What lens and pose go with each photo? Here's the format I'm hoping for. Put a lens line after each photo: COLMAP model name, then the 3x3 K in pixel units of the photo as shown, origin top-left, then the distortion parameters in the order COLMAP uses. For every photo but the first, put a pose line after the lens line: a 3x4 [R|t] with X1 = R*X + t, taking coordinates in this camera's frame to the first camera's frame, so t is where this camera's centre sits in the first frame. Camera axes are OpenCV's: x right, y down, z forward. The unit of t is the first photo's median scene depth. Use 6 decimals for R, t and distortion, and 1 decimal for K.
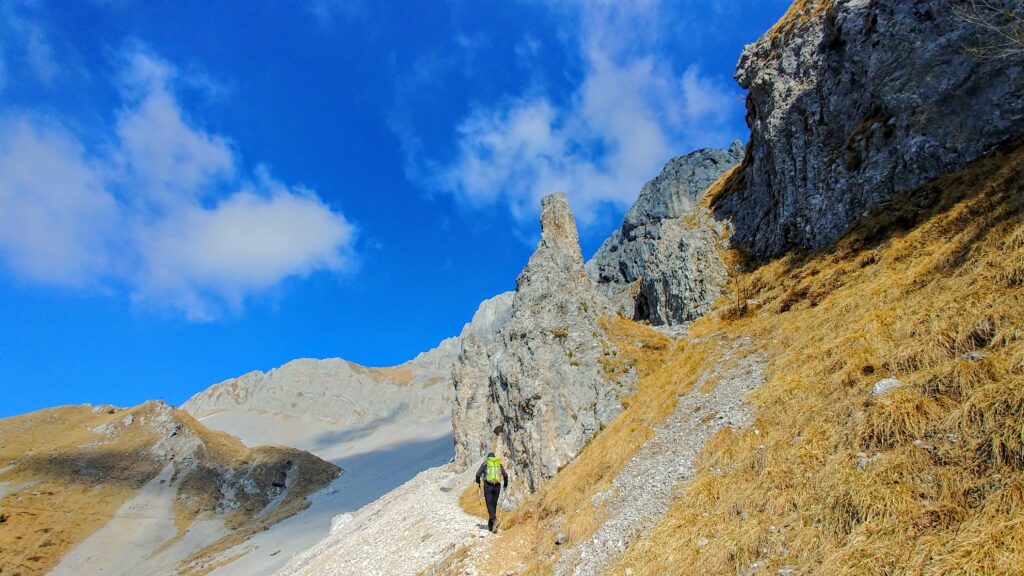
lens RADIAL K [[456.5, 0, 510.7], [0, 456.5, 258.0], [0, 0, 1]] dist [-0.001237, -0.000521]
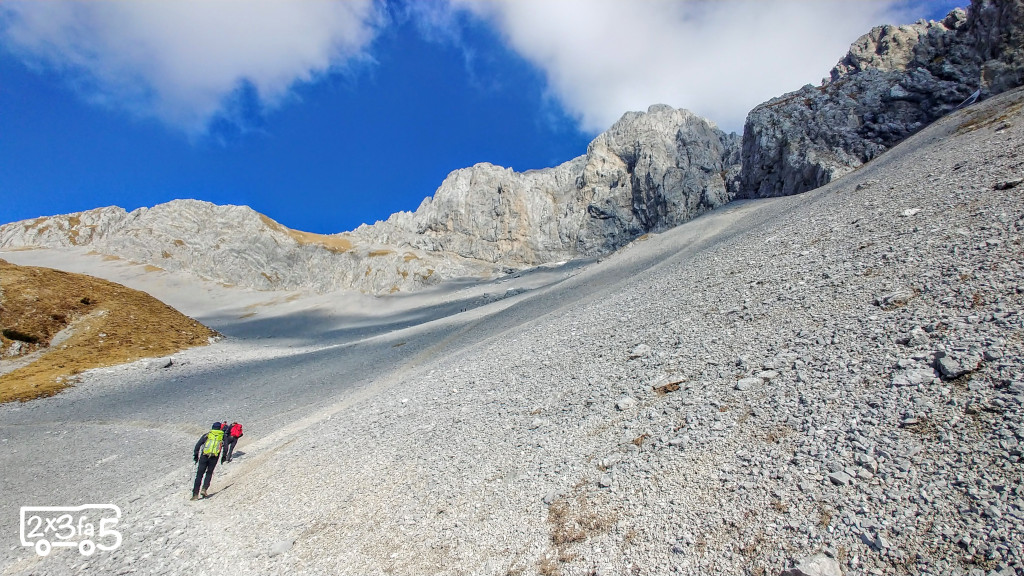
lens RADIAL K [[456.5, 0, 510.7], [0, 456.5, 258.0], [0, 0, 1]] dist [-0.001237, -0.000521]
pose [[0.979889, 0.130567, 0.150895, -0.080798], [-0.152288, 0.977980, 0.142702, 0.148097], [-0.128940, -0.162812, 0.978196, 0.273491]]
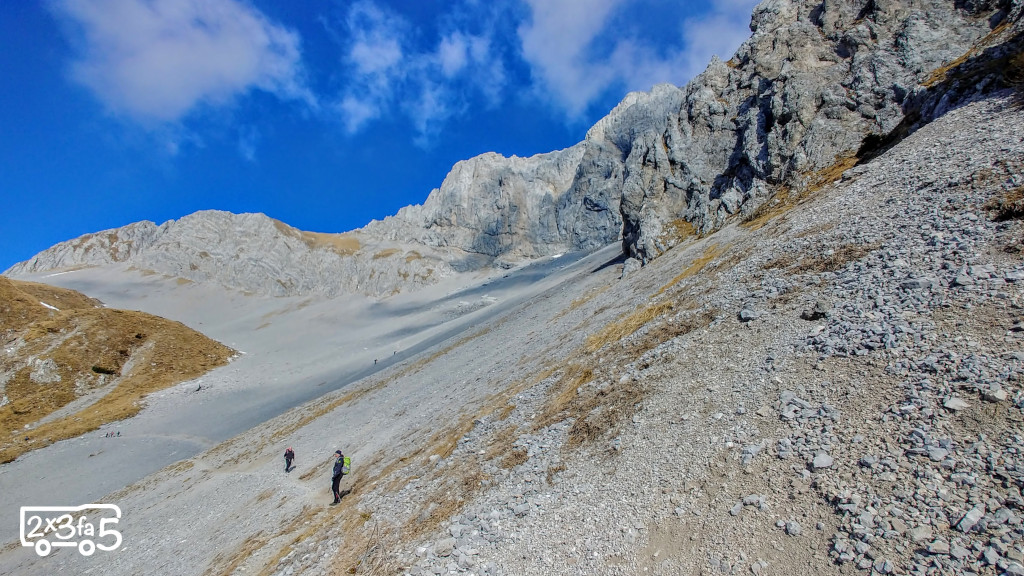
lens RADIAL K [[497.3, 0, 511.0], [0, 497.3, 254.1], [0, 0, 1]] dist [-0.000550, 0.000505]
pose [[0.993837, 0.081054, 0.075613, -0.028314], [-0.095134, 0.973802, 0.206540, 0.083374], [-0.056891, -0.212460, 0.975512, 0.184469]]
